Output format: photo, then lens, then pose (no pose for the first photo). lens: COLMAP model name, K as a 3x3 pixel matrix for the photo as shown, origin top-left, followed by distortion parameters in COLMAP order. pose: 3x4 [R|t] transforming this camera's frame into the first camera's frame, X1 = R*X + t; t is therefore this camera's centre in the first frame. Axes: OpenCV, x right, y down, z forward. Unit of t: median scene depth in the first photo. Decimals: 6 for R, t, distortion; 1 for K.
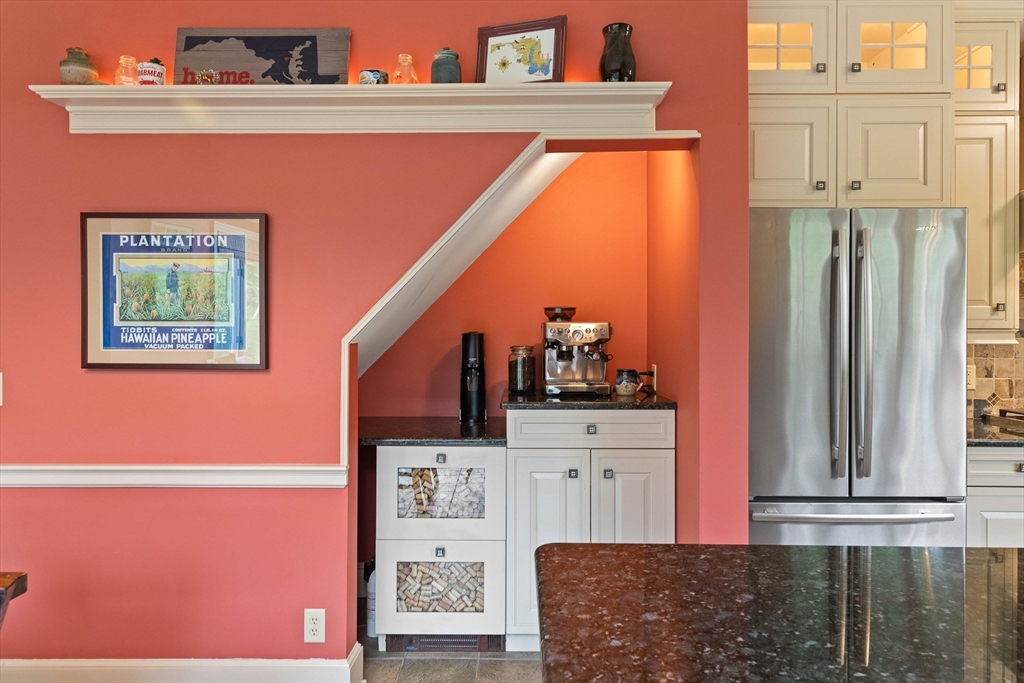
lens RADIAL K [[678.7, 0, 510.0], [0, 678.7, 335.5], [0, 0, 1]] dist [0.003430, 0.000435]
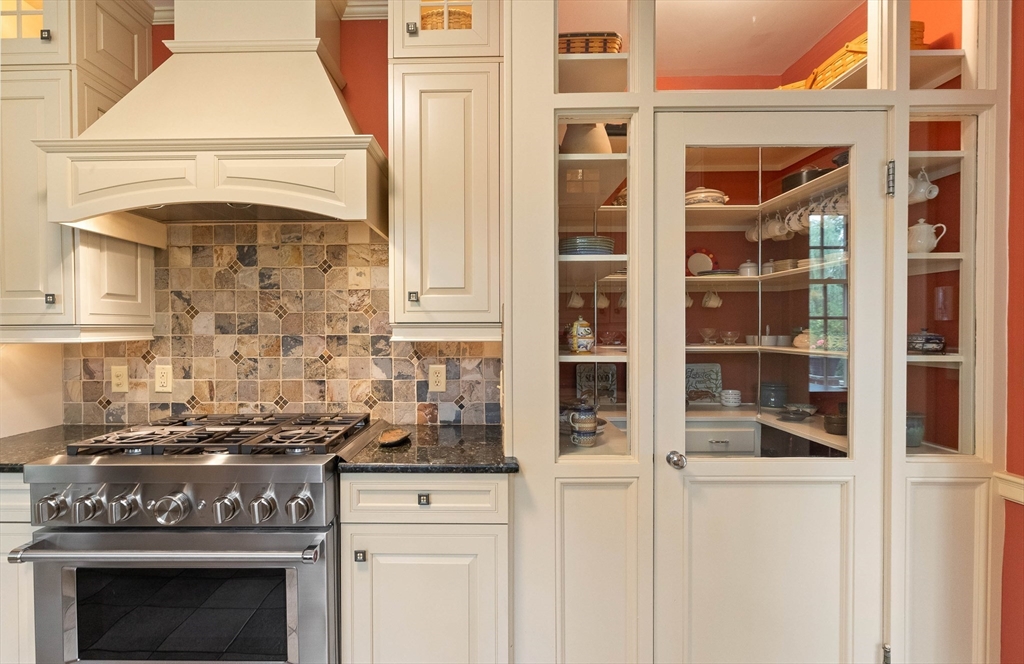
lens RADIAL K [[508.6, 0, 515.4], [0, 508.6, 332.2], [0, 0, 1]] dist [0.017807, 0.000424]
pose [[0.999886, -0.007789, -0.012956, 1.148041], [0.007799, 0.999969, 0.000717, 0.003299], [0.012950, -0.000818, 0.999916, 0.327711]]
